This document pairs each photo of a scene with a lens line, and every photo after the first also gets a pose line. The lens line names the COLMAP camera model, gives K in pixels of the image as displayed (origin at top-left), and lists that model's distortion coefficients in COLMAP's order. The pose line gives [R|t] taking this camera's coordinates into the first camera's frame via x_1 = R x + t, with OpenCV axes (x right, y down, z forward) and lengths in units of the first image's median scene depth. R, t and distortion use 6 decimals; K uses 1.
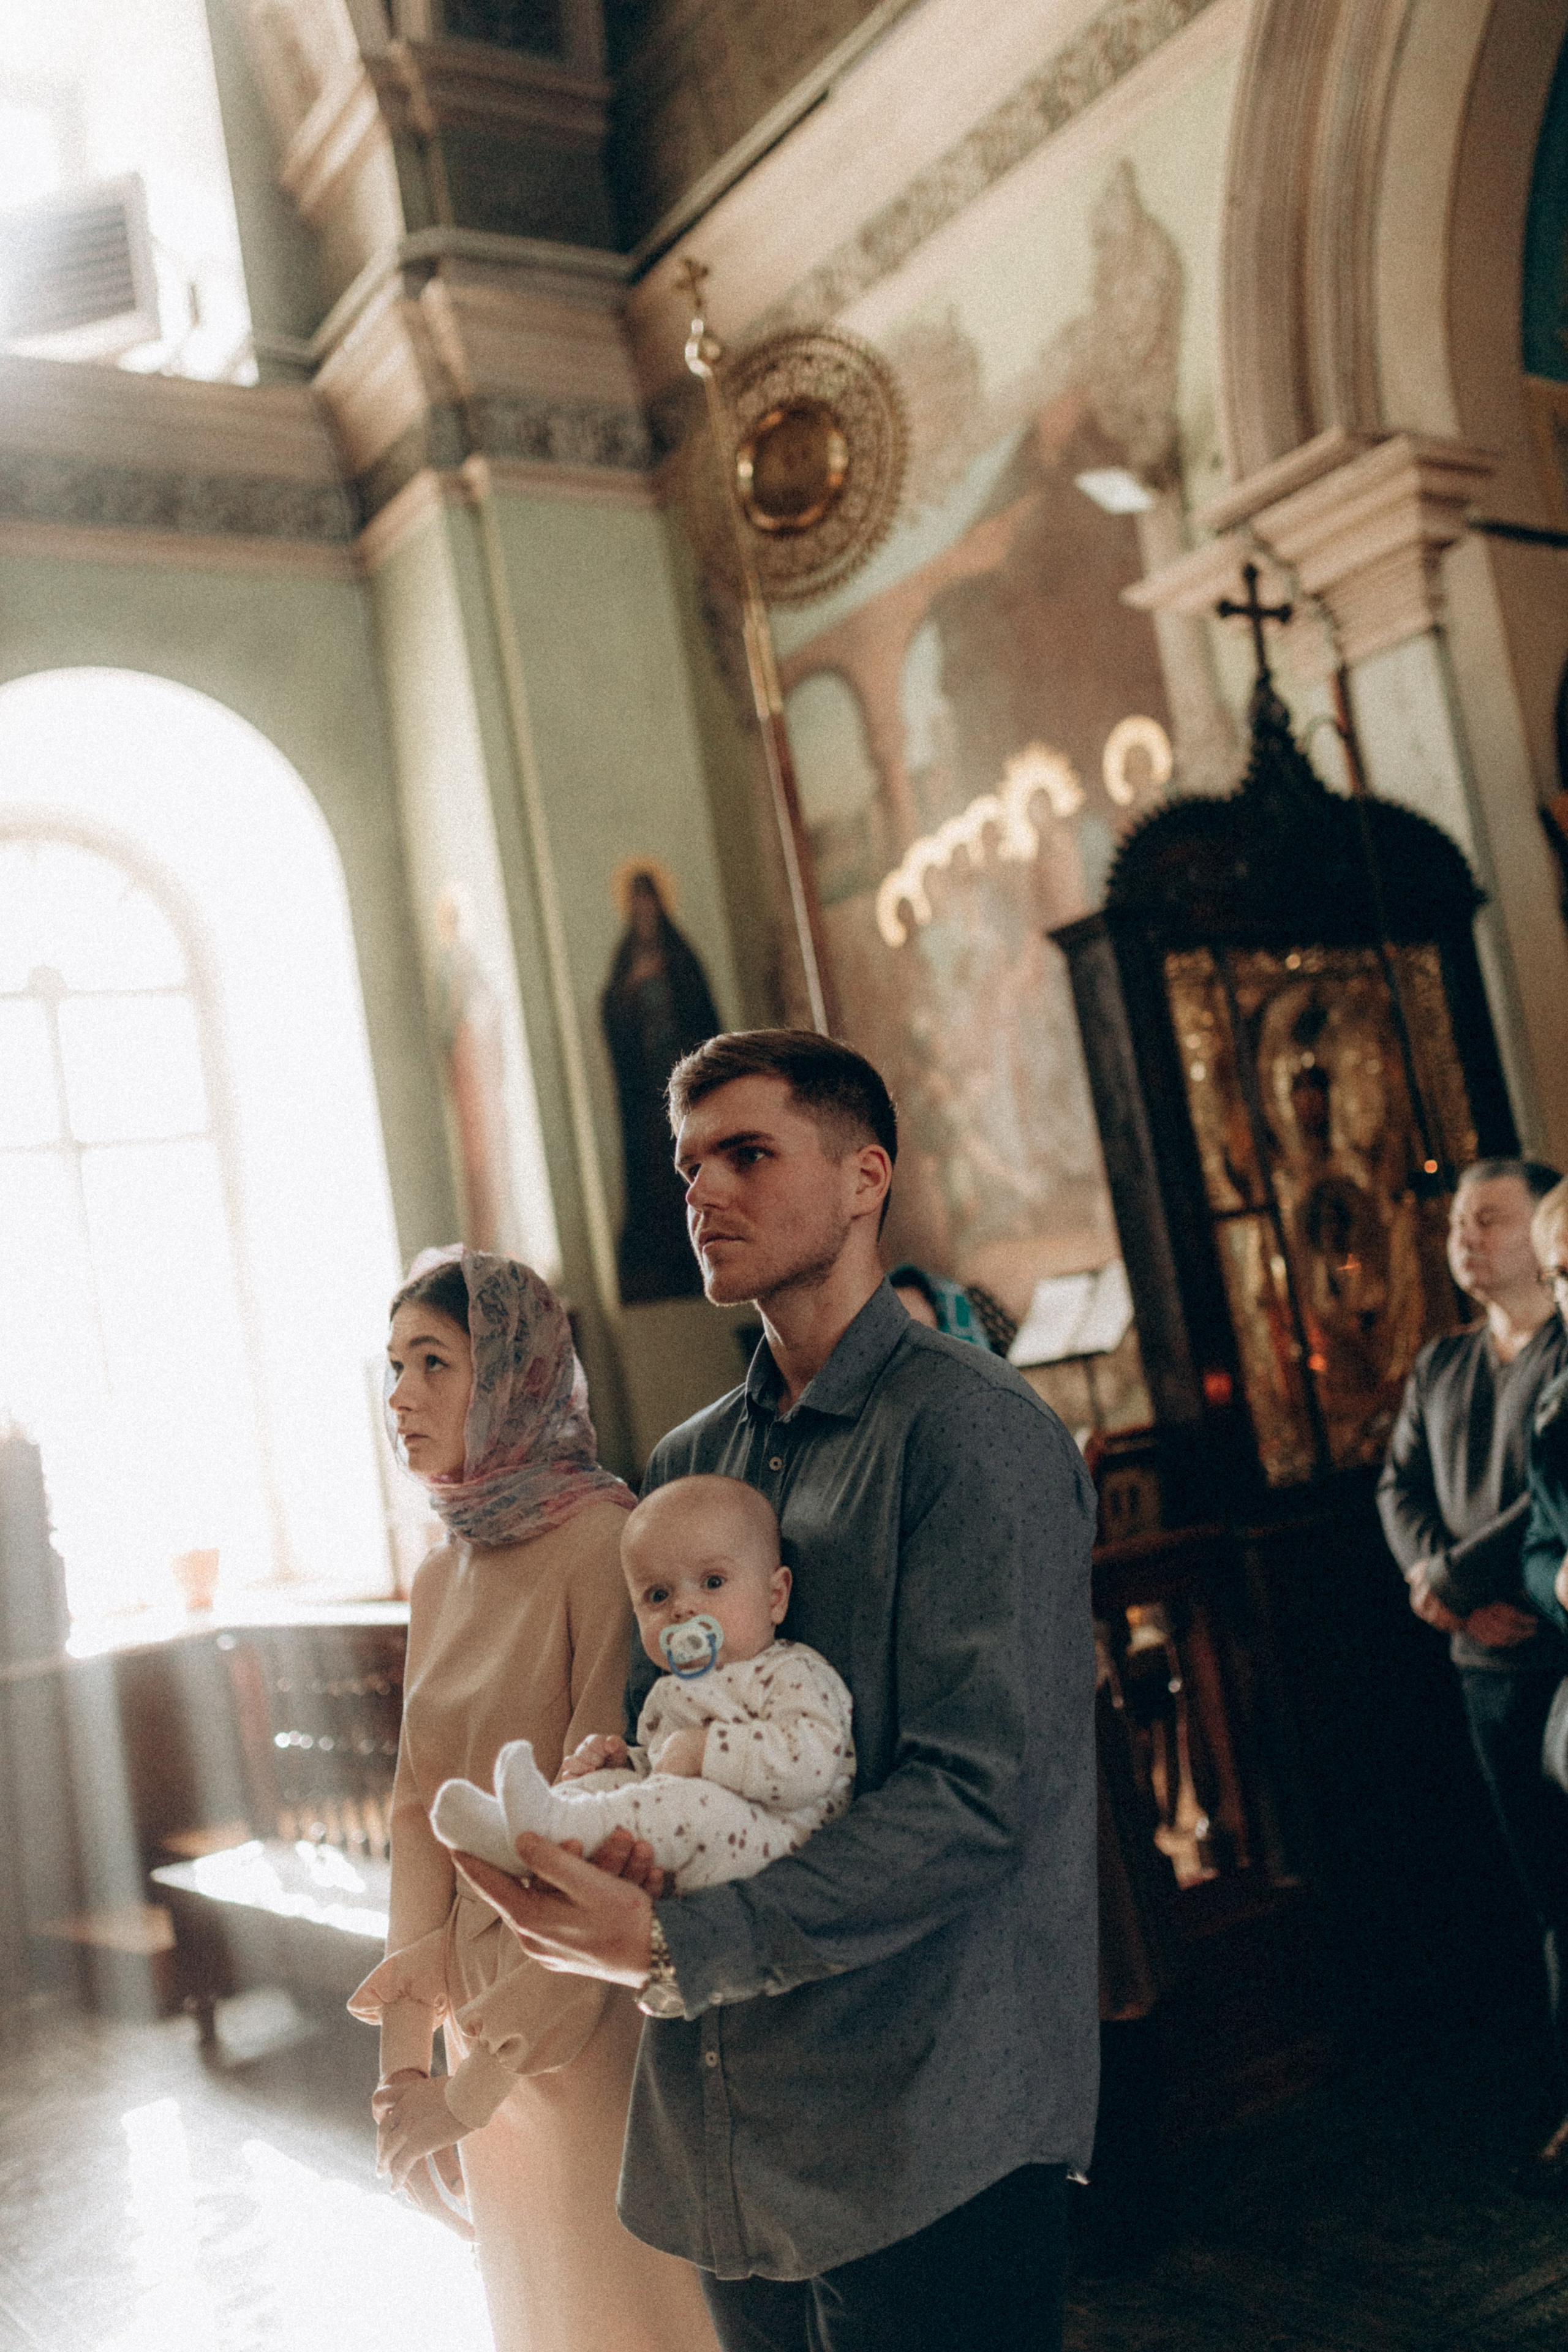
lens RADIAL K [[2238.9, 0, 784.0], [0, 2238.9, 1176.0], [0, 0, 1]] dist [0.002729, -0.000254]
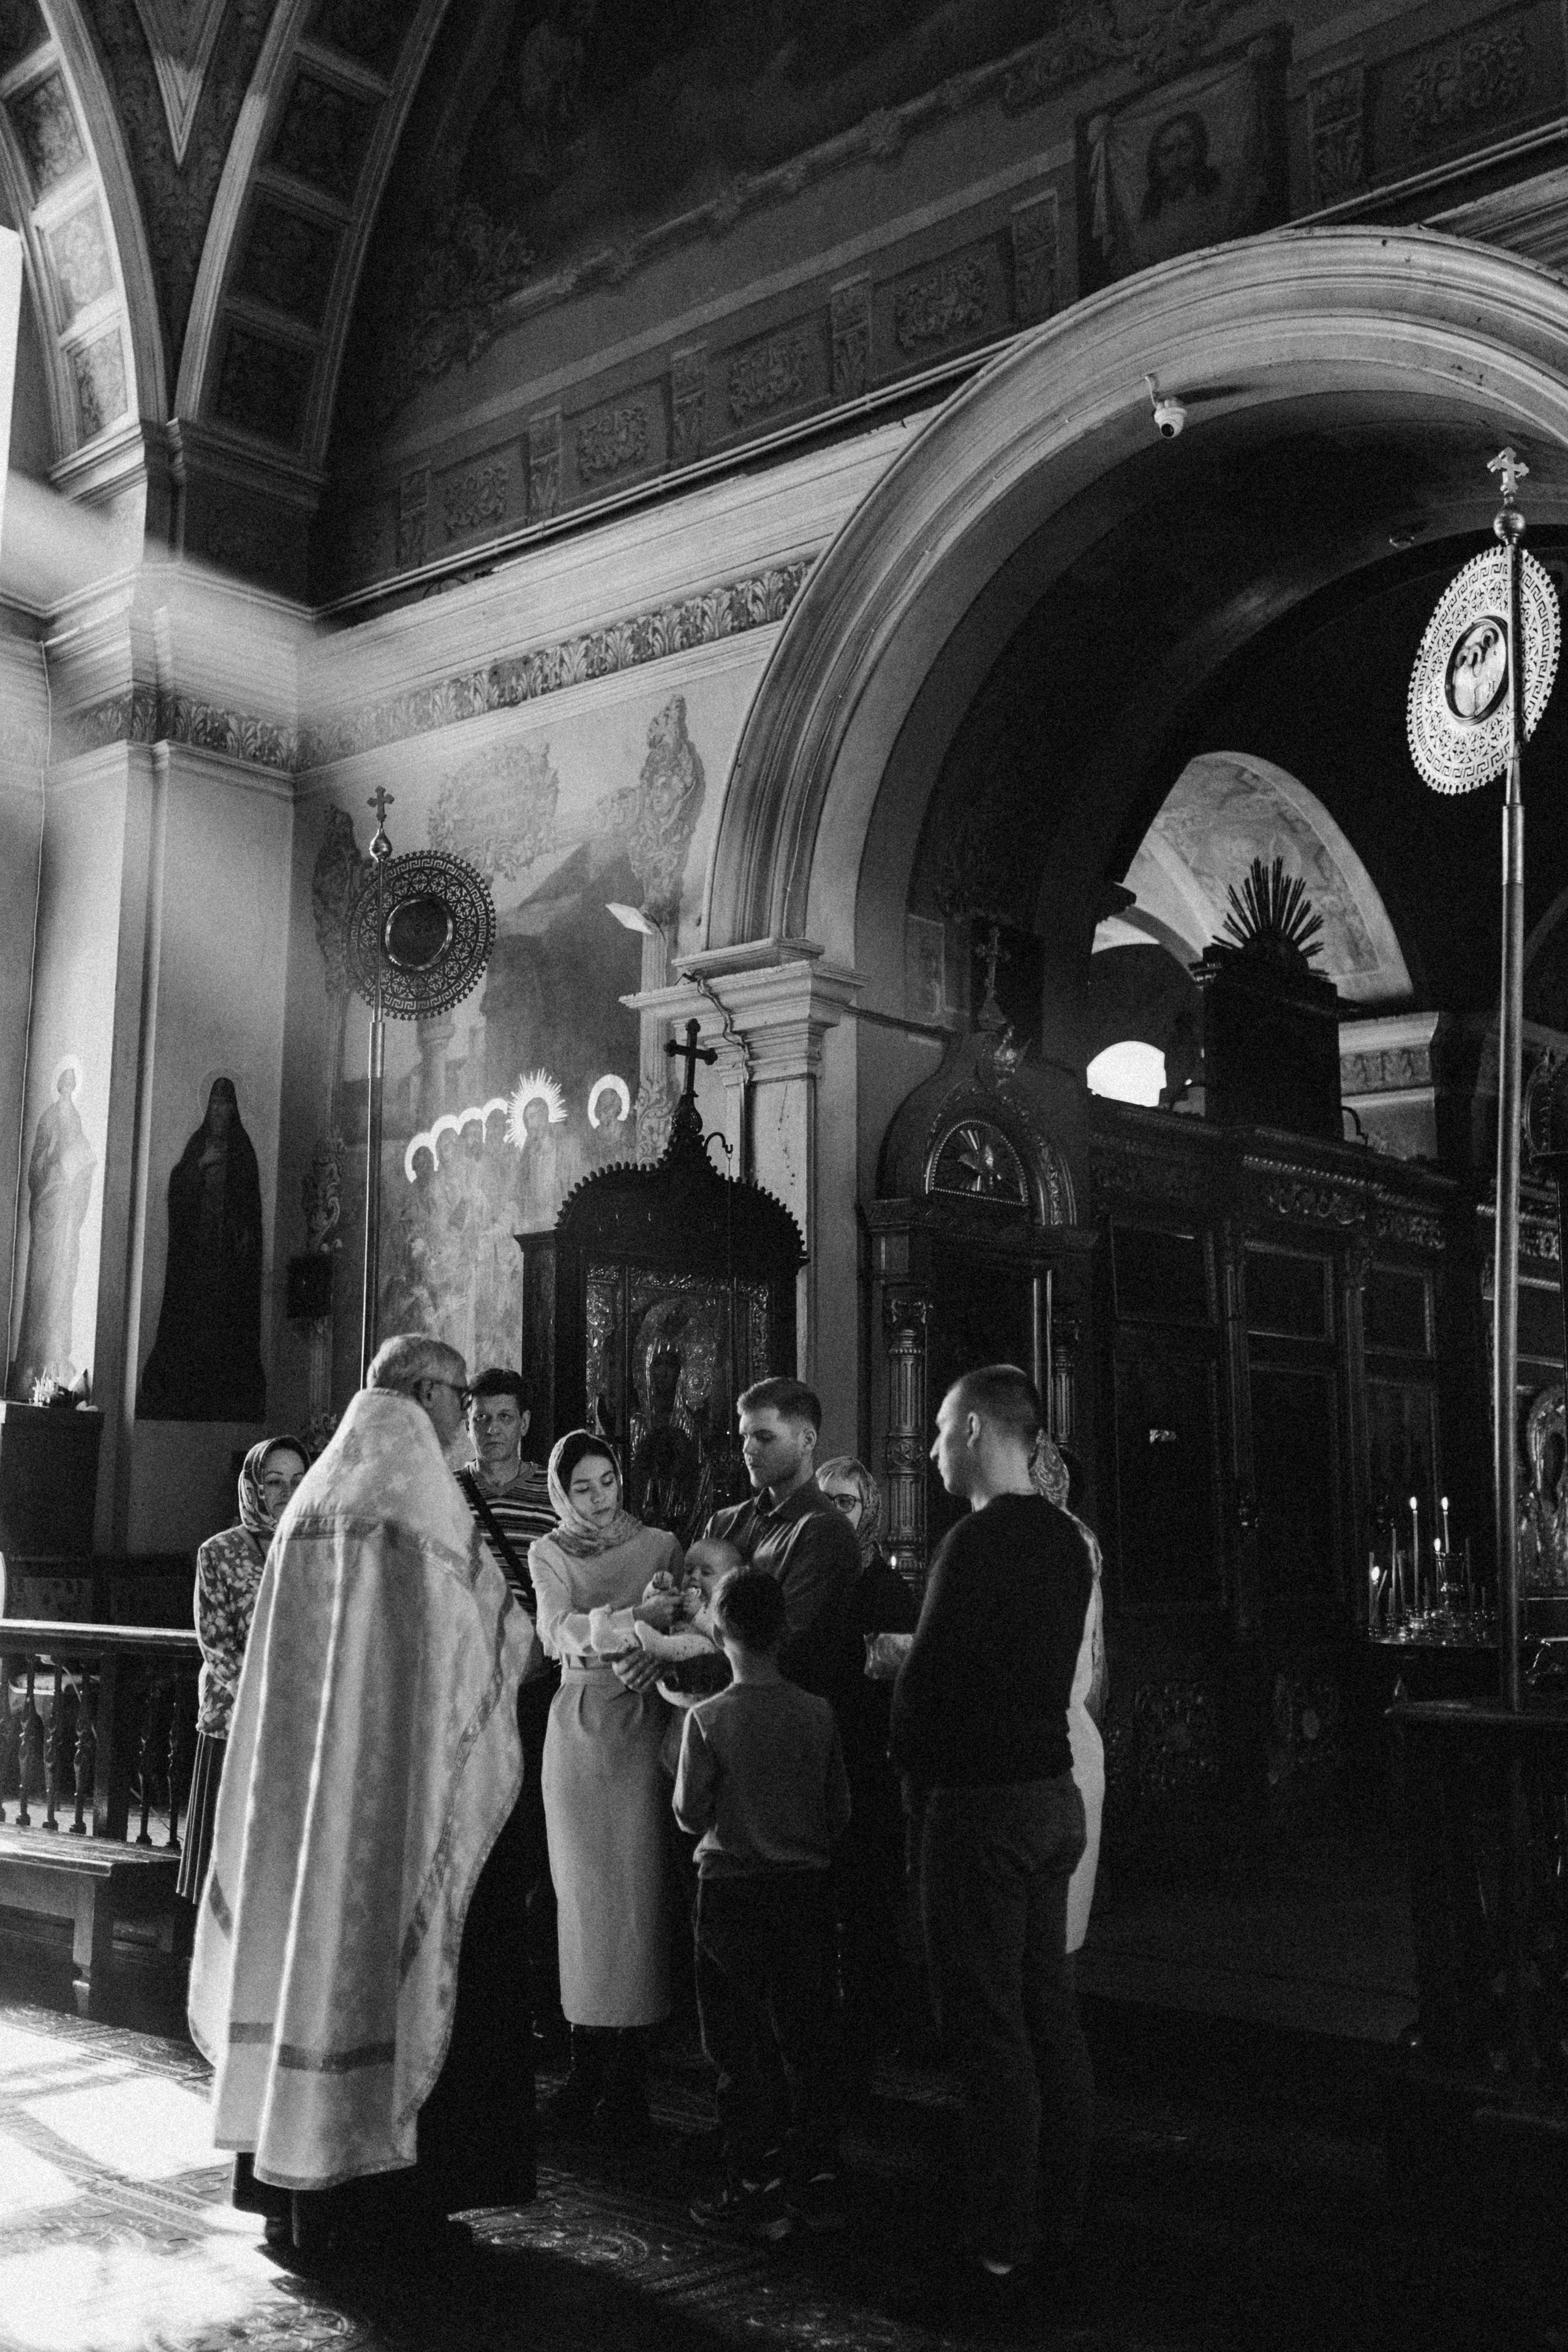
lens RADIAL K [[2458.8, 0, 783.3], [0, 2458.8, 1041.0], [0, 0, 1]] dist [-0.004768, -0.008074]
pose [[0.955724, 0.210521, 0.205601, -0.065119], [-0.185688, 0.973482, -0.133617, -0.037295], [-0.228278, 0.089523, 0.969471, -0.540558]]
